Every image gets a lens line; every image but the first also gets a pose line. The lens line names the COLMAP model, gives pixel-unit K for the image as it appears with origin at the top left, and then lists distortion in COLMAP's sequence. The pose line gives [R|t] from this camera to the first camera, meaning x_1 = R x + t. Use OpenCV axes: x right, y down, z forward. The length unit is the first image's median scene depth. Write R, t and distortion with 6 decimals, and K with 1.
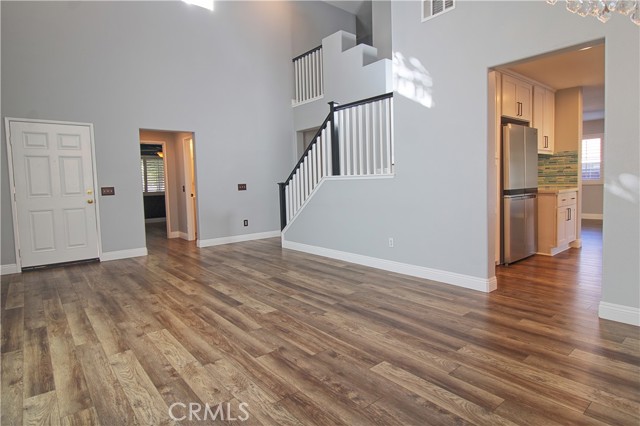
lens RADIAL K [[358.1, 0, 324.1], [0, 358.1, 209.9], [0, 0, 1]] dist [-0.008826, -0.003294]
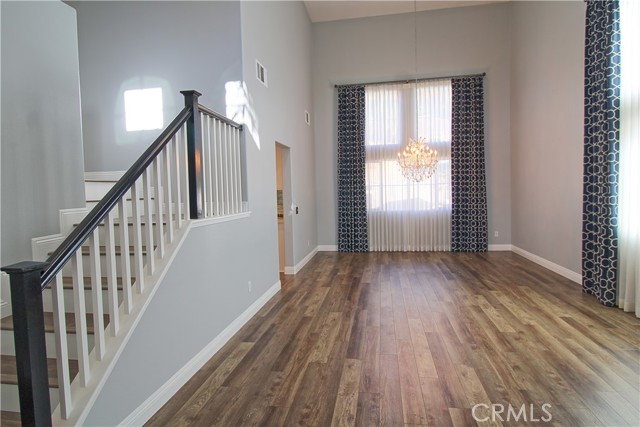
lens RADIAL K [[358.1, 0, 323.9], [0, 358.1, 211.6], [0, 0, 1]] dist [-0.008826, -0.003294]
pose [[-0.657712, 0.000339, 0.753269, -0.910450], [0.103043, 0.990640, 0.089525, -0.233682], [-0.746188, 0.136501, -0.651591, 2.064898]]
